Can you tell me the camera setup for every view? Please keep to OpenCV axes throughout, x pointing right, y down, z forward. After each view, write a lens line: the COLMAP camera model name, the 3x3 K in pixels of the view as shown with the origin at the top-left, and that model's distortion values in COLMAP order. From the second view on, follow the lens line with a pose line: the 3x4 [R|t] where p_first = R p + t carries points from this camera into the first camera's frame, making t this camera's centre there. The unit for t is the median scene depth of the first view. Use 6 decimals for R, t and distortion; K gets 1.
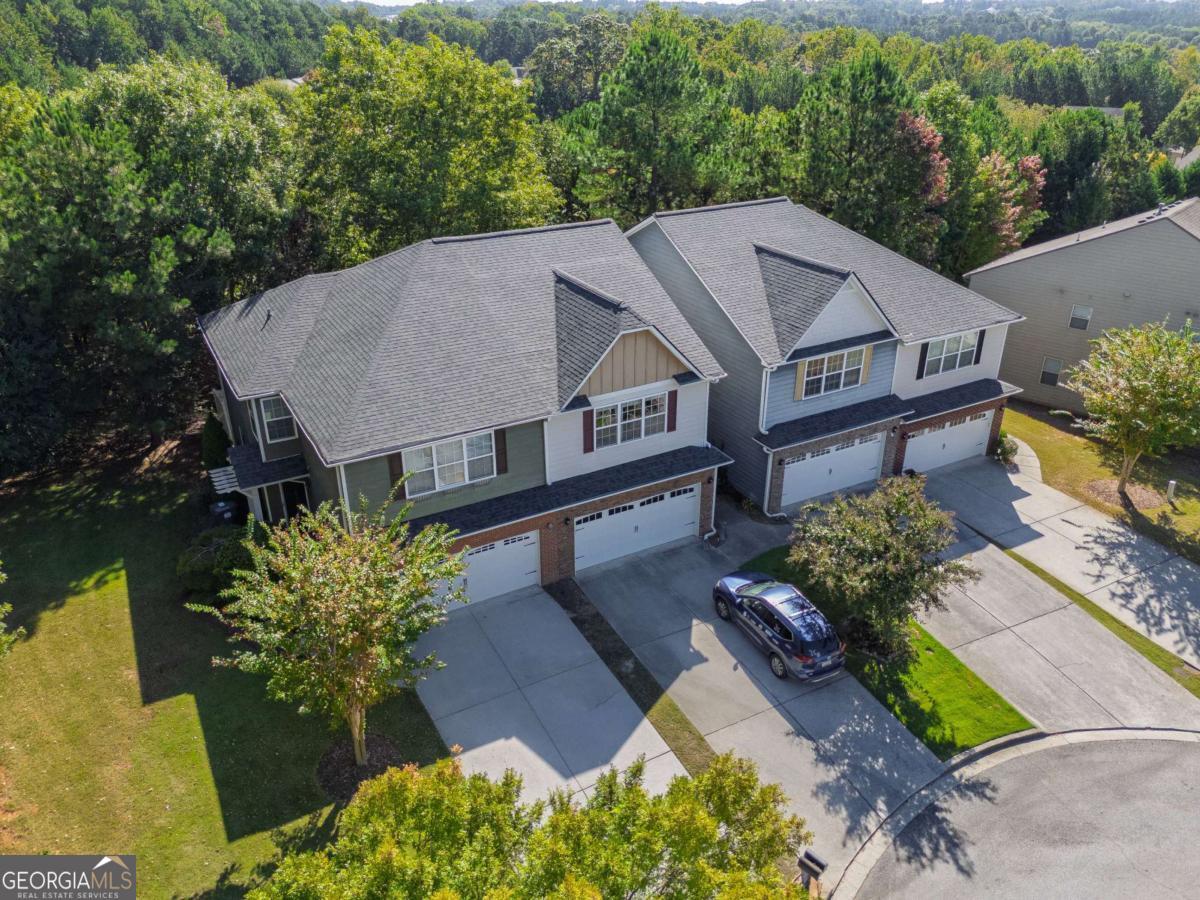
lens RADIAL K [[885.1, 0, 600.0], [0, 885.1, 450.0], [0, 0, 1]] dist [0.069063, -0.075177]
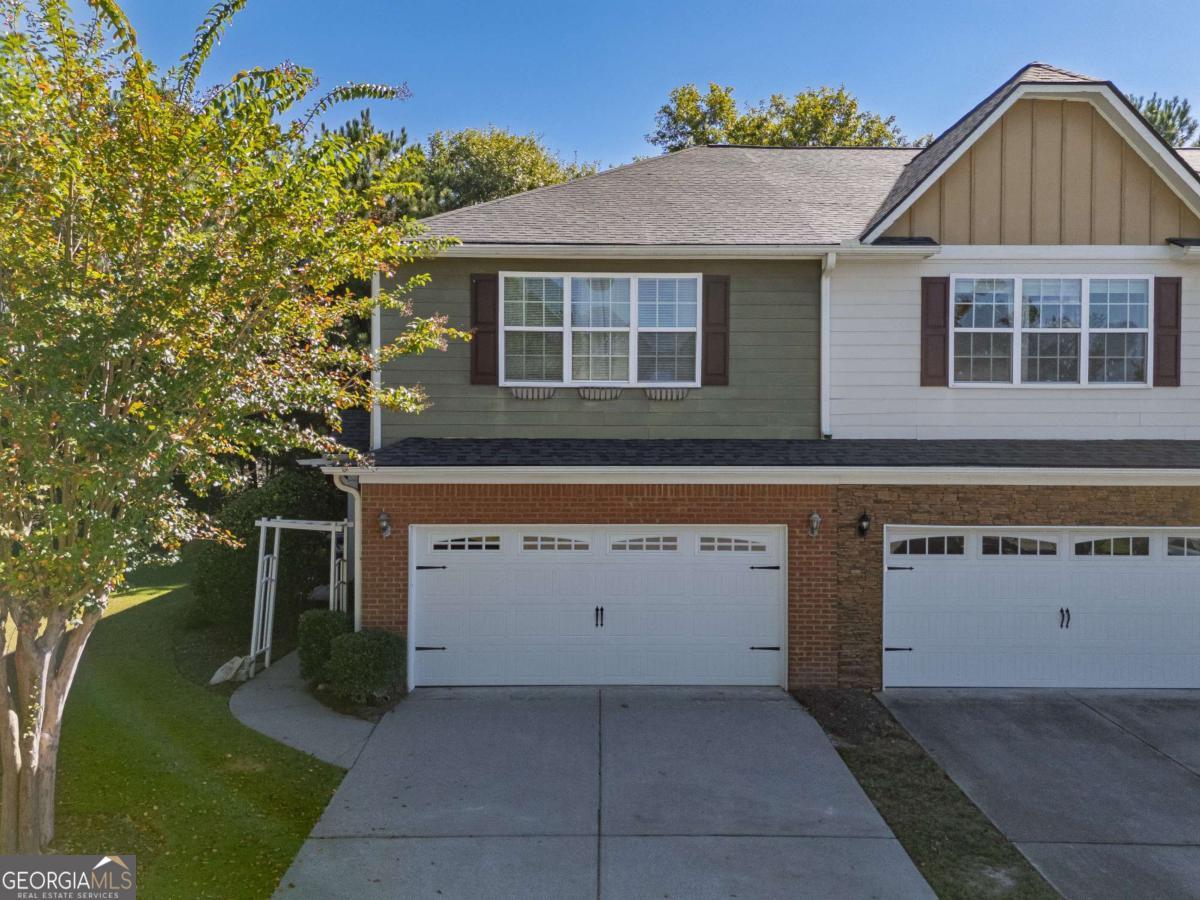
lens RADIAL K [[885.1, 0, 600.0], [0, 885.1, 450.0], [0, 0, 1]] dist [0.069063, -0.075177]
pose [[0.879278, 0.010381, -0.476196, 0.050472], [-0.222852, 0.892552, -0.392030, 0.233739], [0.420961, 0.450825, 0.787115, 0.600408]]
